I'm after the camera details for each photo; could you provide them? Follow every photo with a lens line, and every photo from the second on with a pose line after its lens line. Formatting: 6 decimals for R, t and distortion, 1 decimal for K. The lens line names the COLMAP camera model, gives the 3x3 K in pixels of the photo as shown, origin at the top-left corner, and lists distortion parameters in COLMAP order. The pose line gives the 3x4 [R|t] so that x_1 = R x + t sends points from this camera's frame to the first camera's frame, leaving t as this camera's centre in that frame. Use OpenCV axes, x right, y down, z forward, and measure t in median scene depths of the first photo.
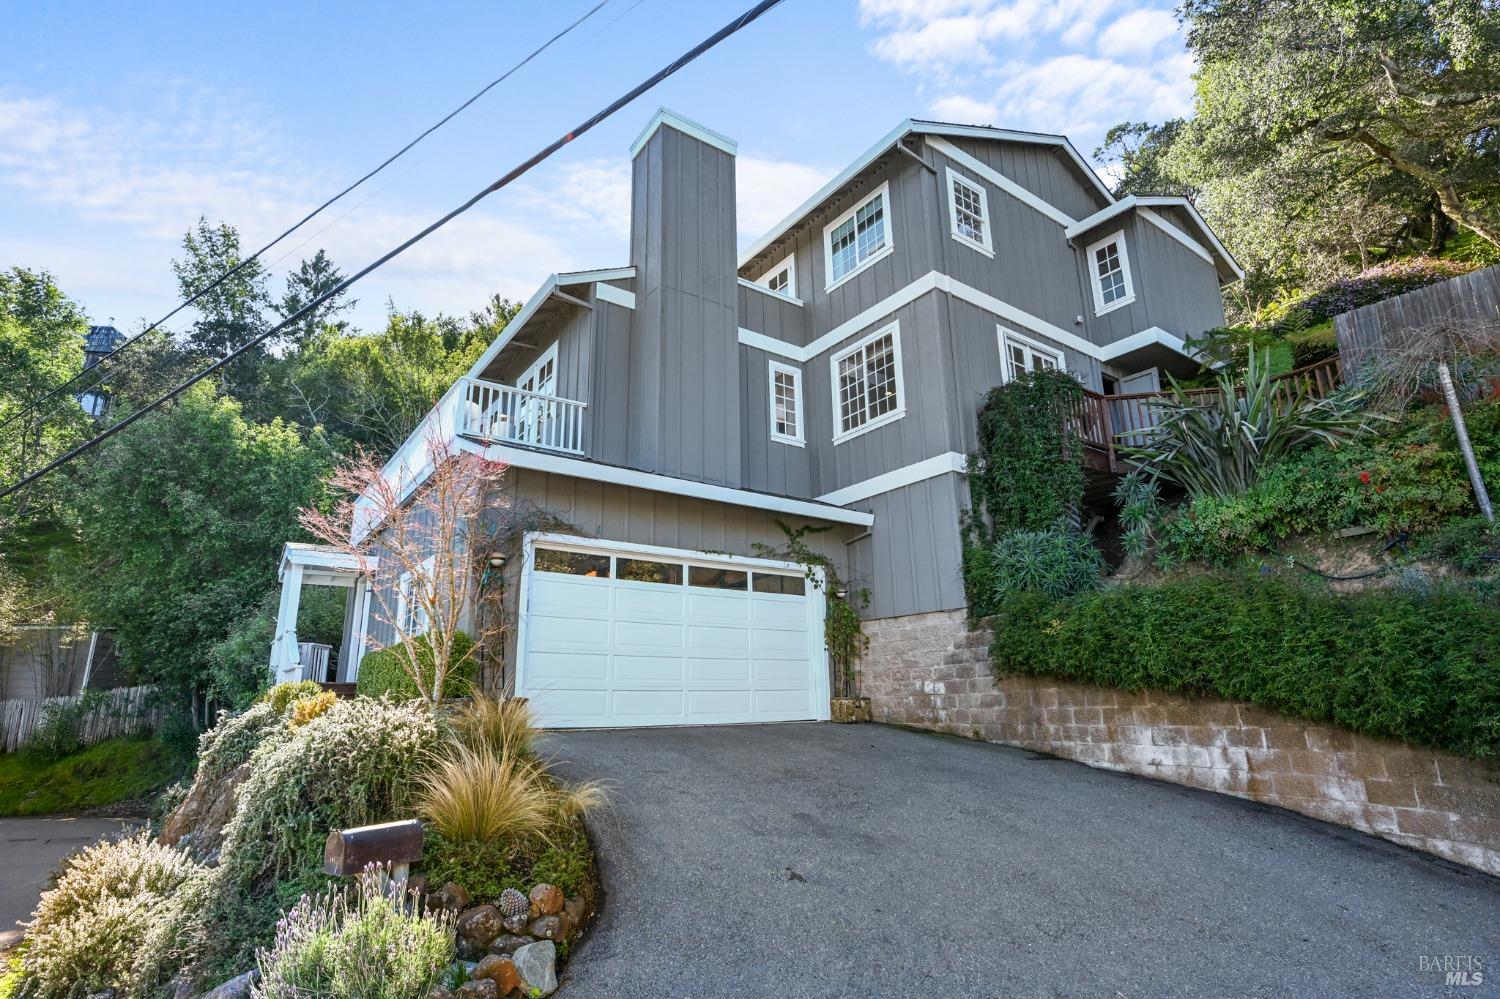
lens RADIAL K [[763.7, 0, 750.0], [0, 763.7, 499.5], [0, 0, 1]] dist [-0.001643, -0.000525]
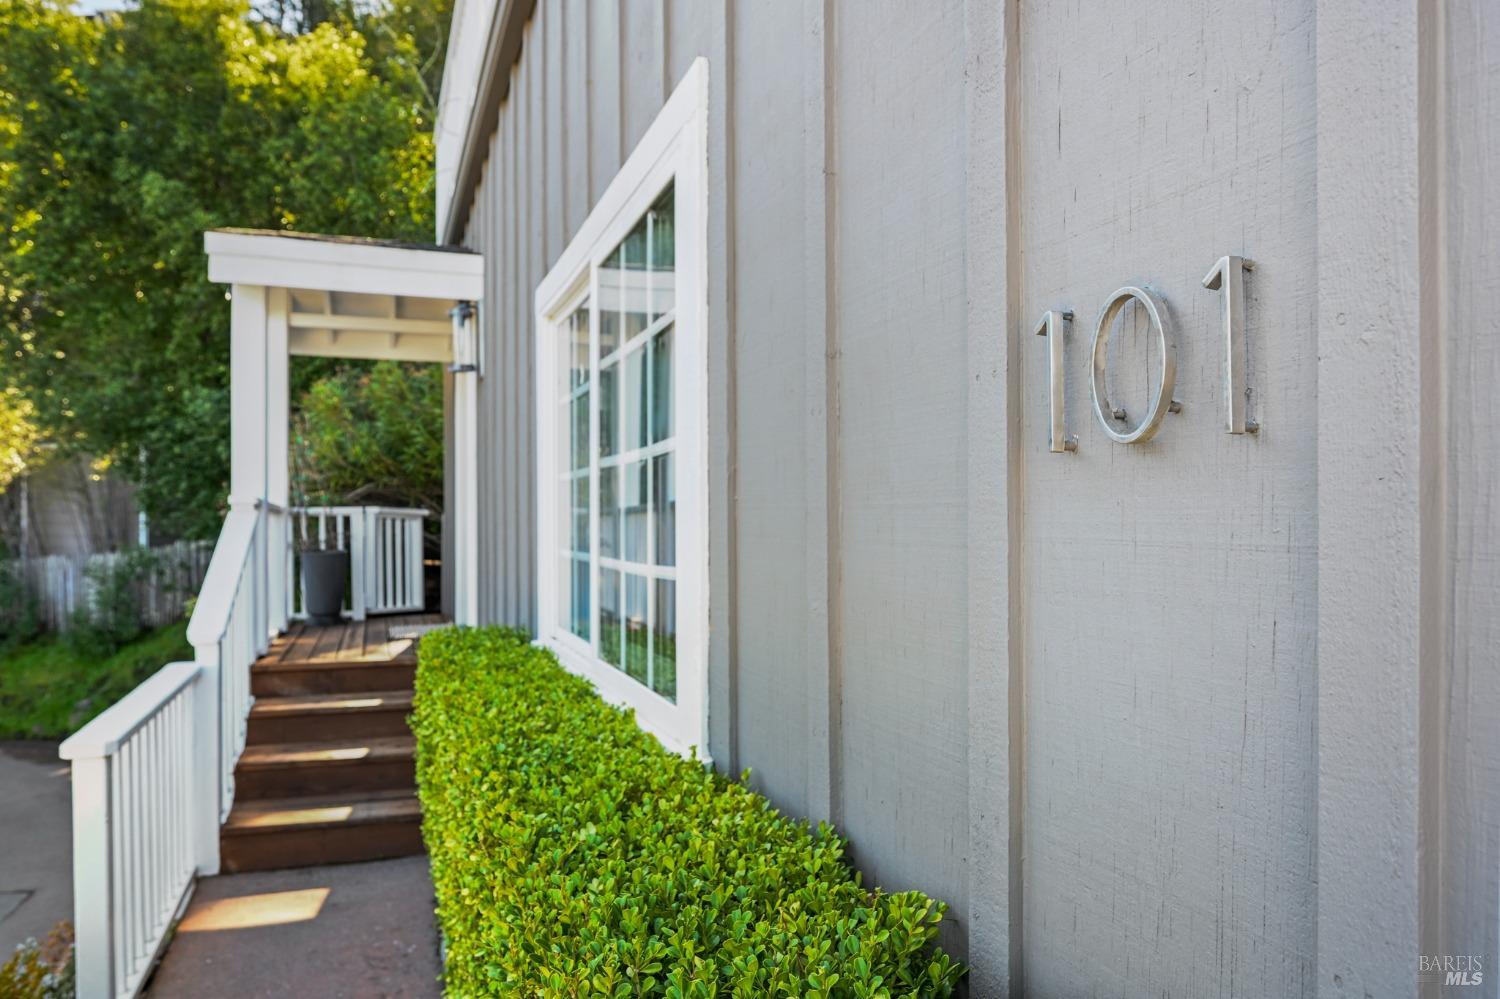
lens RADIAL K [[1020.0, 0, 750.0], [0, 1020.0, 499.5], [0, 0, 1]] dist [-0.003002, -0.001021]
pose [[0.962260, 0.011095, -0.271906, -0.186678], [0.054292, 0.971254, 0.231770, 0.055376], [0.266661, -0.237785, 0.933997, 0.426092]]
